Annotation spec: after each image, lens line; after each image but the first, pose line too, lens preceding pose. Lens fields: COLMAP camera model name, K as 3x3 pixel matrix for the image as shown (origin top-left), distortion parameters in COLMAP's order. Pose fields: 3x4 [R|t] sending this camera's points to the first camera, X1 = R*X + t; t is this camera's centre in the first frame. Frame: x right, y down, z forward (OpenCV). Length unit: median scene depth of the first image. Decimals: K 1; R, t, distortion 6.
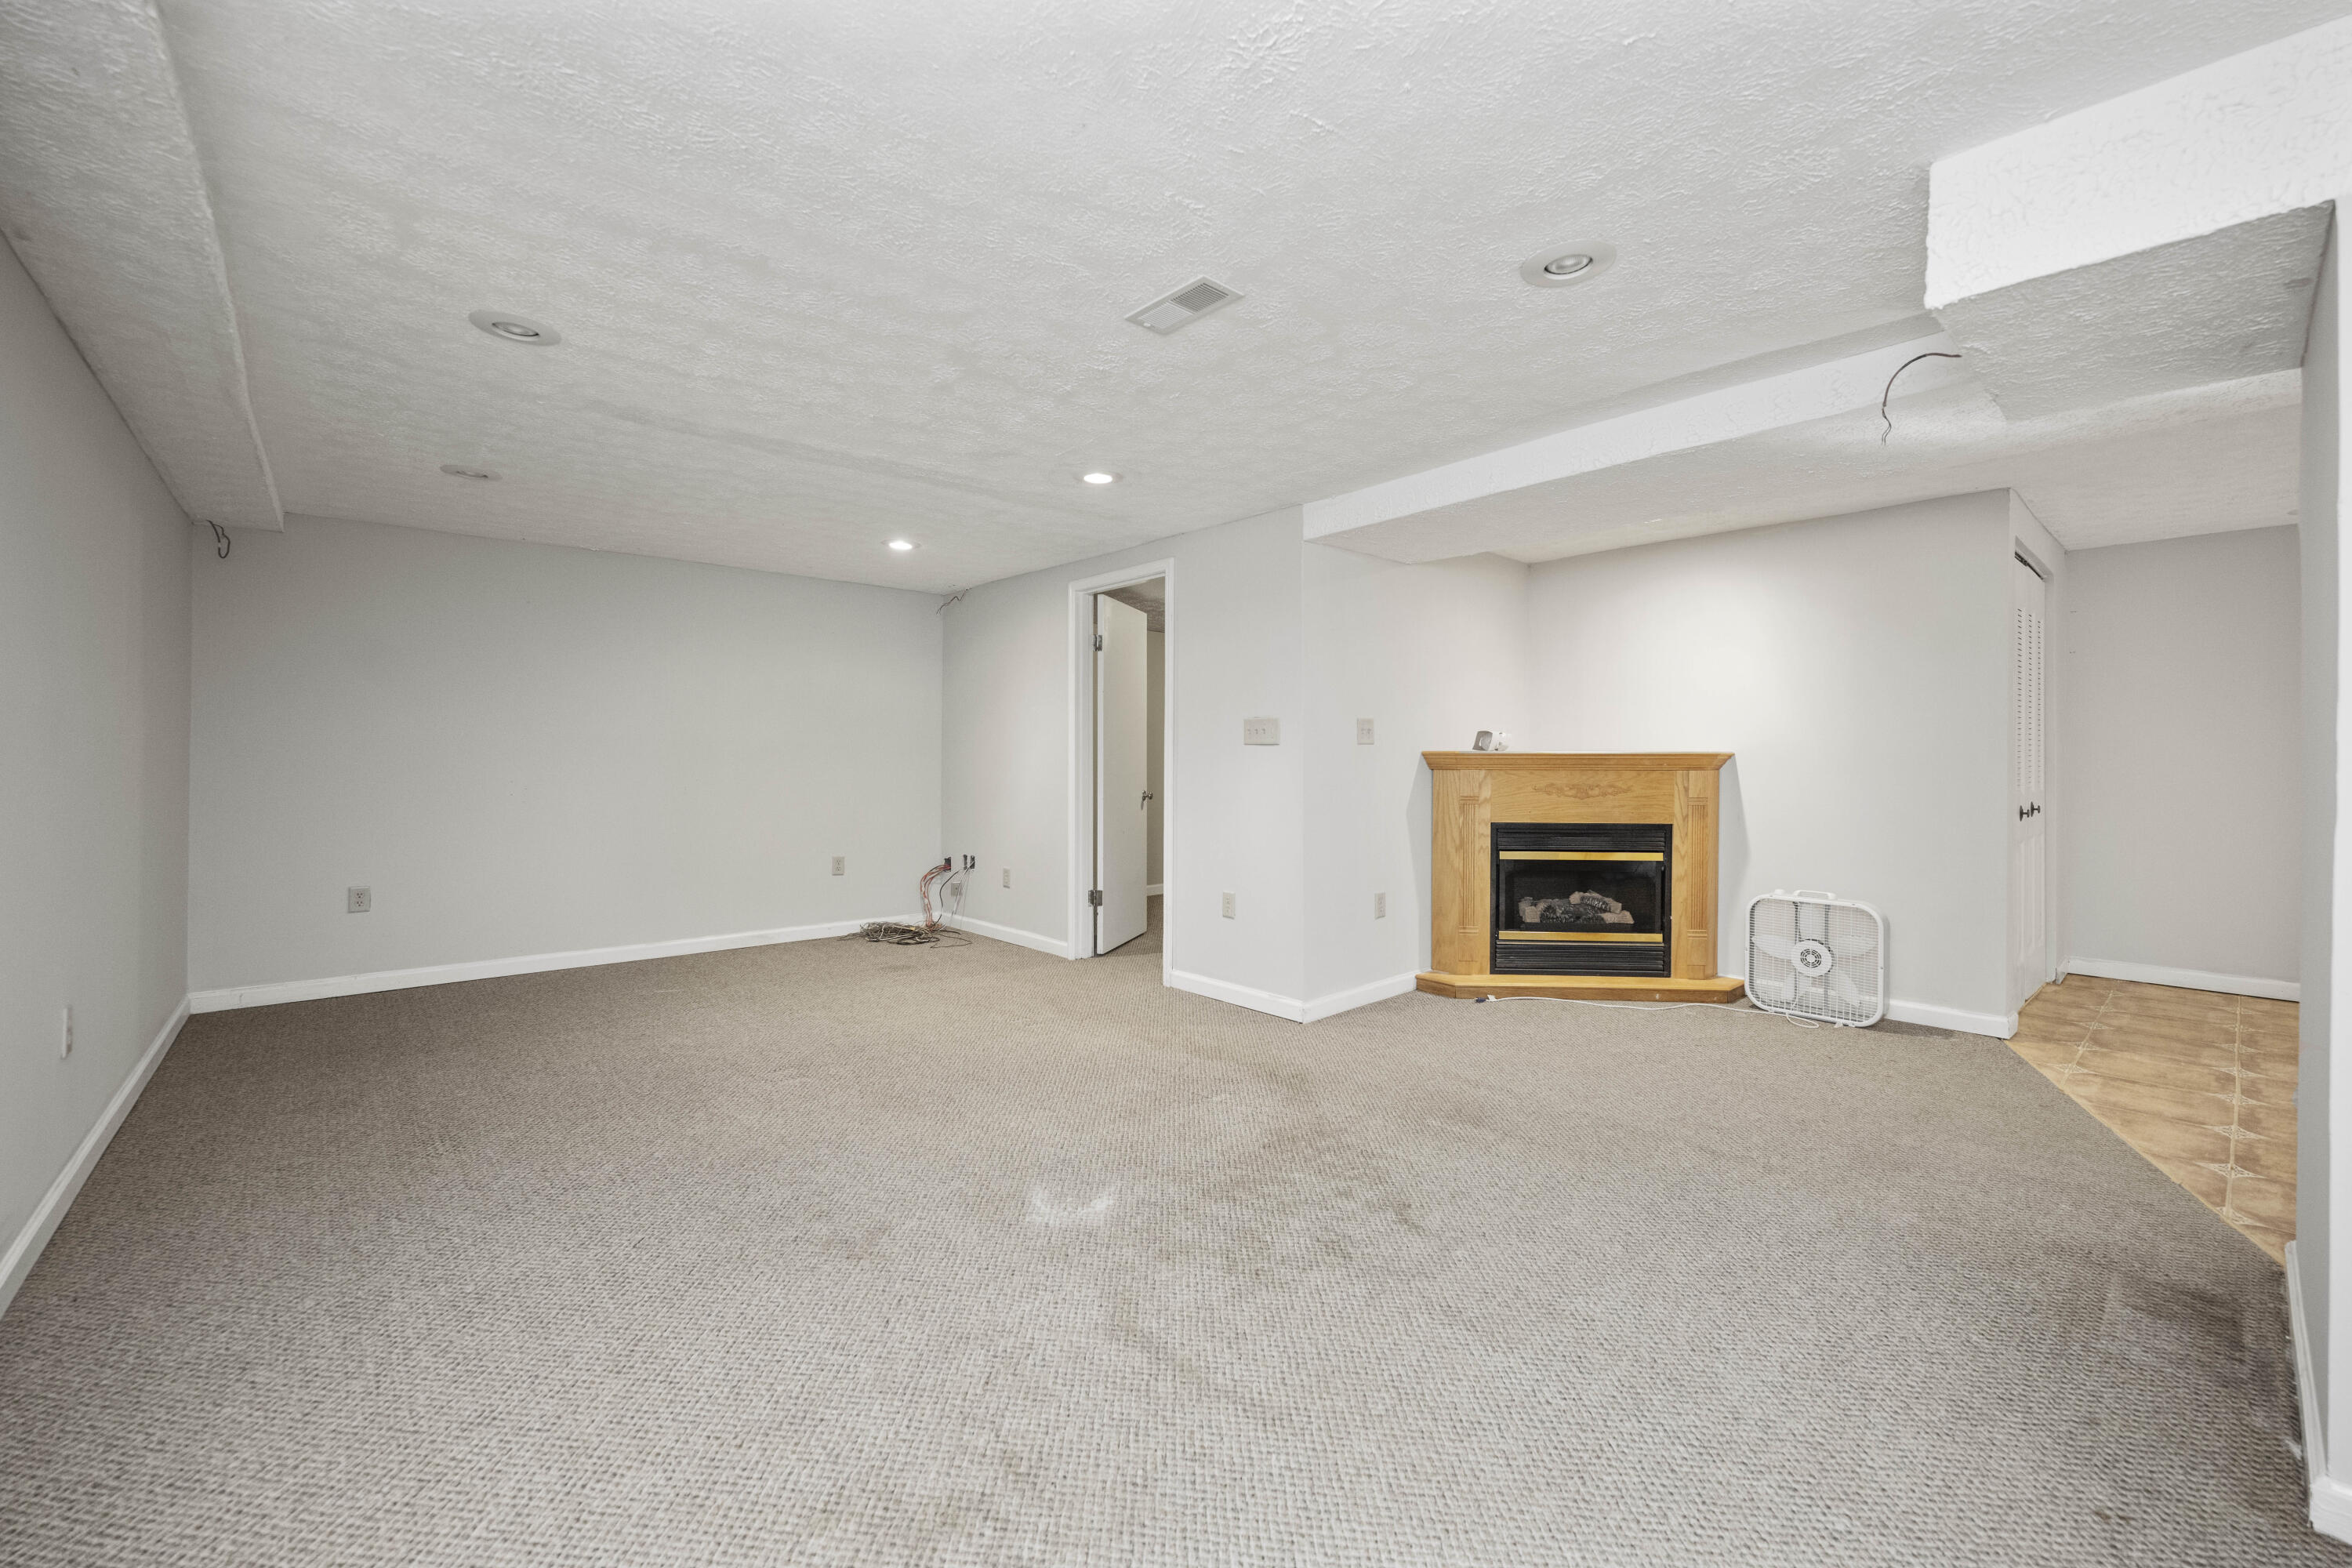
lens RADIAL K [[942.2, 0, 1177.5], [0, 942.2, 769.0], [0, 0, 1]] dist [-0.000447, -0.000015]
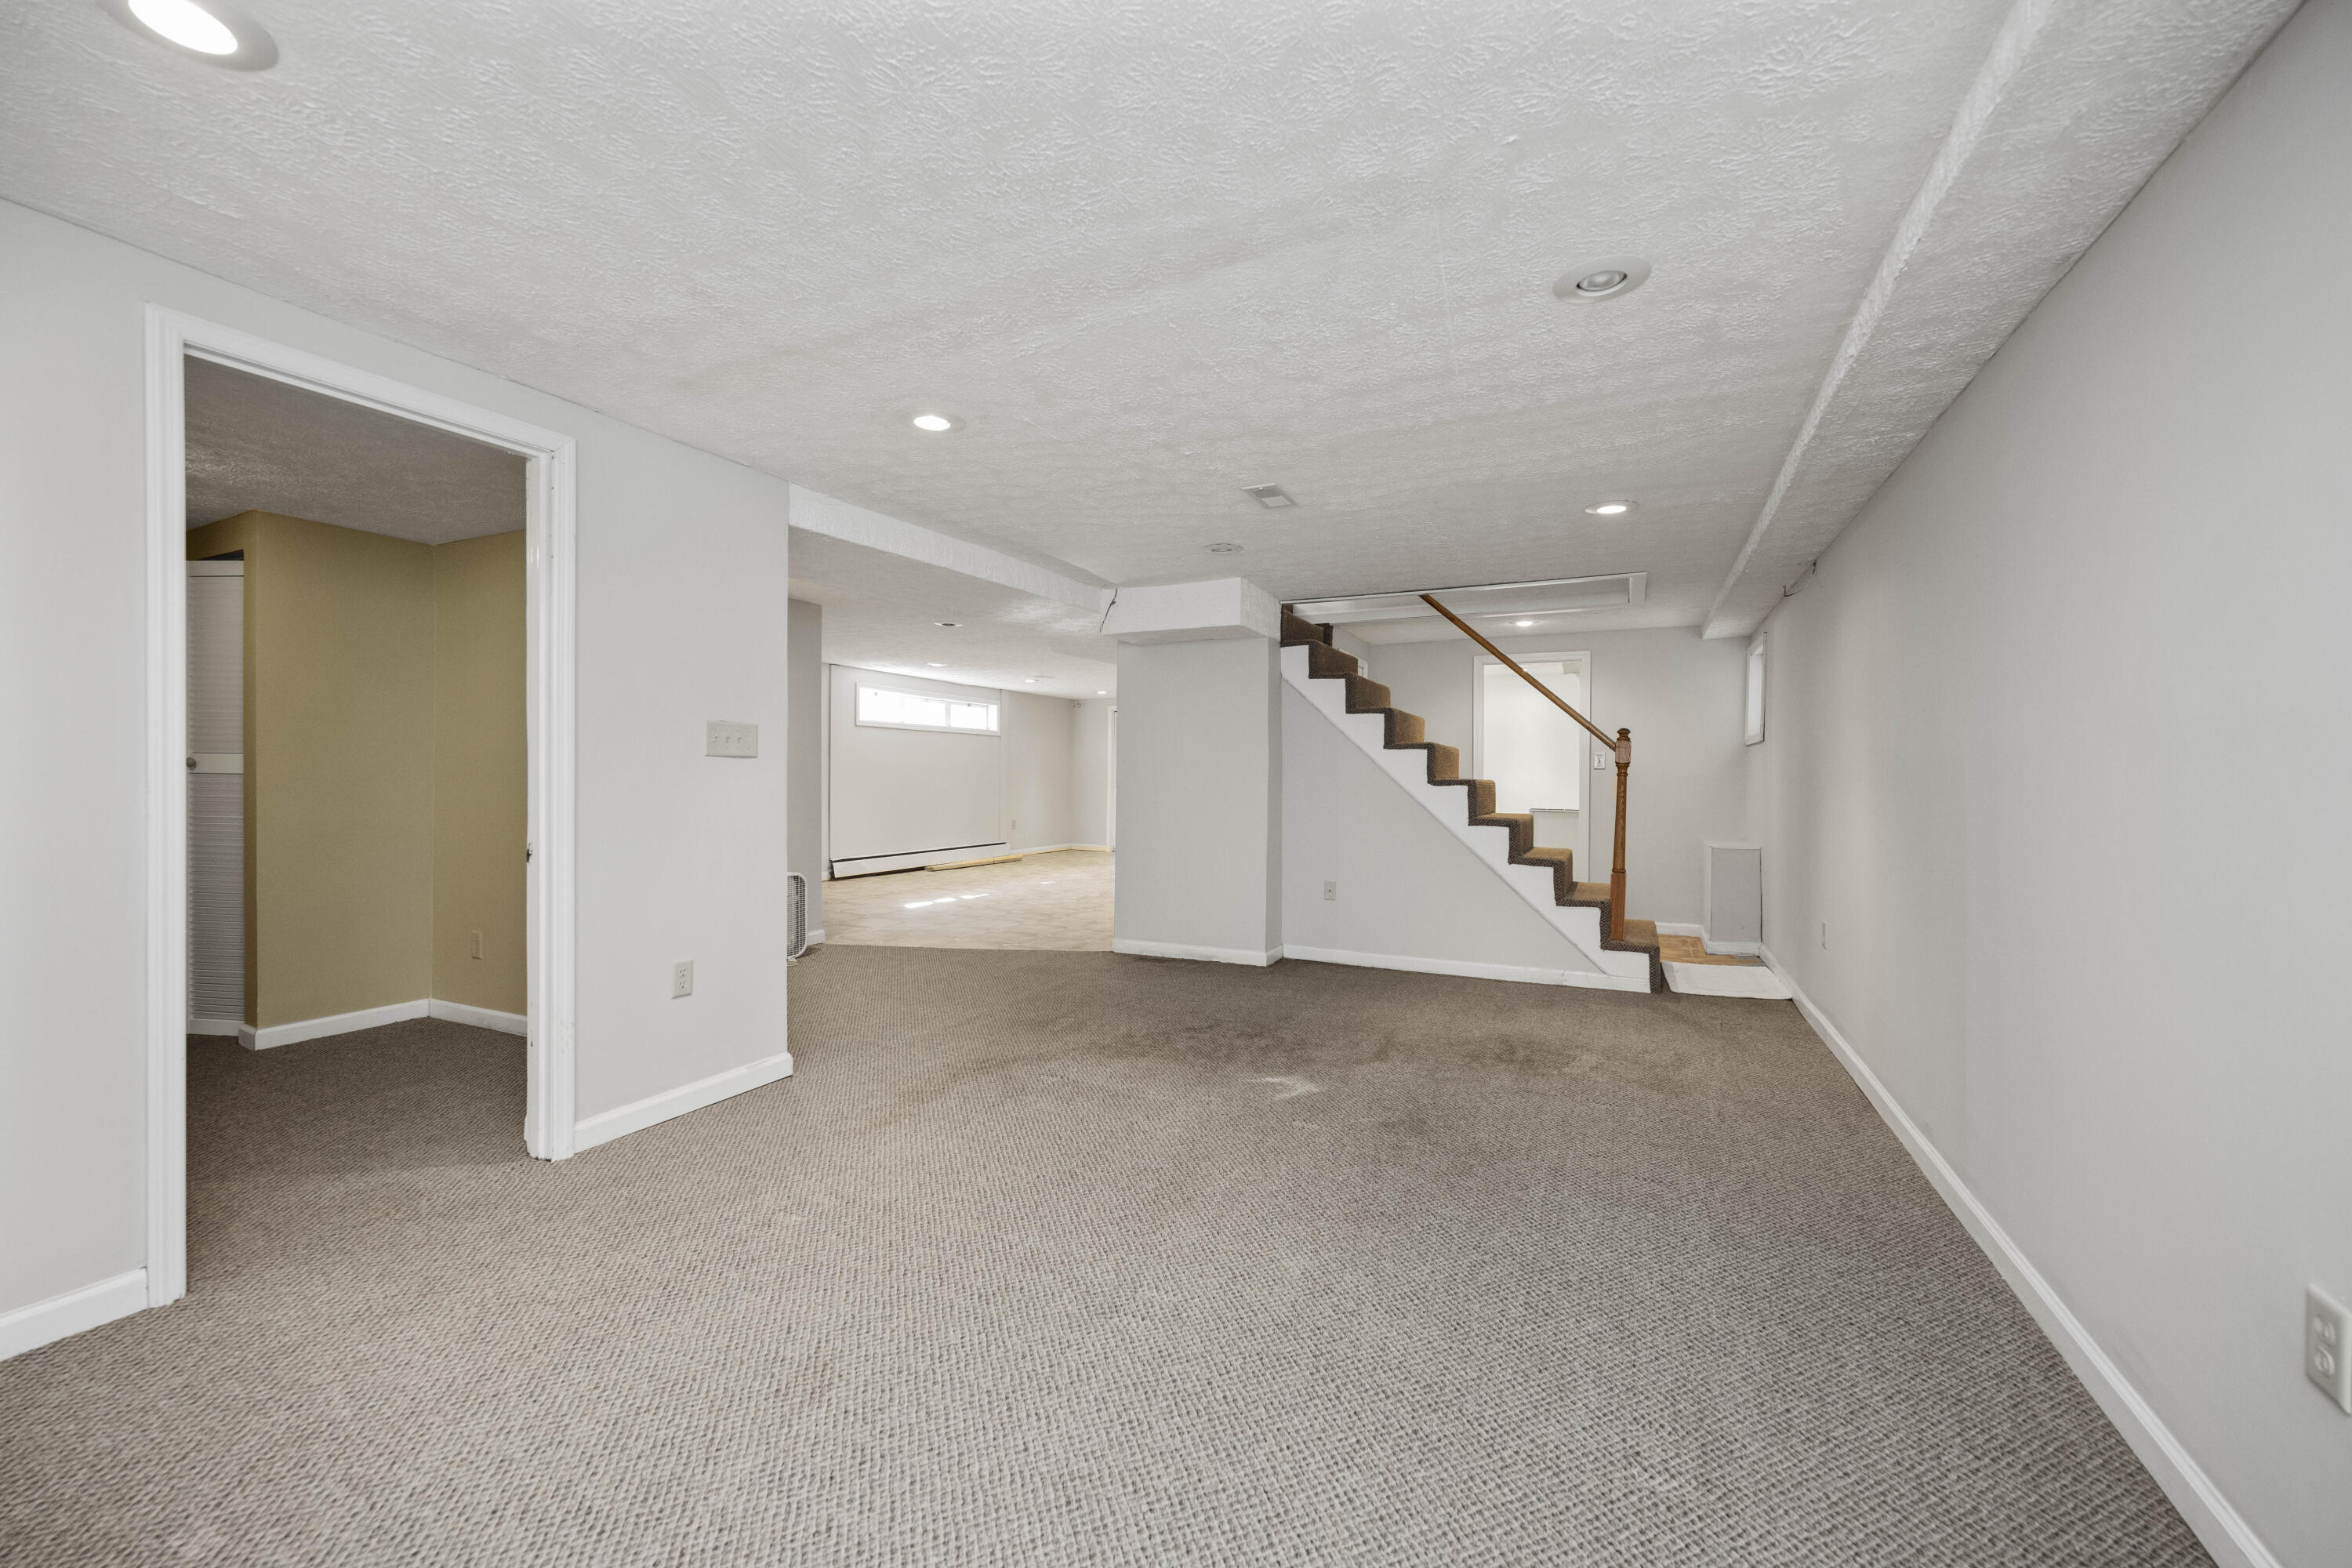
lens RADIAL K [[942.2, 0, 1177.5], [0, 942.2, 769.0], [0, 0, 1]] dist [-0.000447, -0.000015]
pose [[-0.388606, -0.007369, 0.921375, -1.118338], [-0.000637, 0.999970, 0.007730, -0.031087], [-0.921404, 0.002417, -0.388599, 1.386547]]
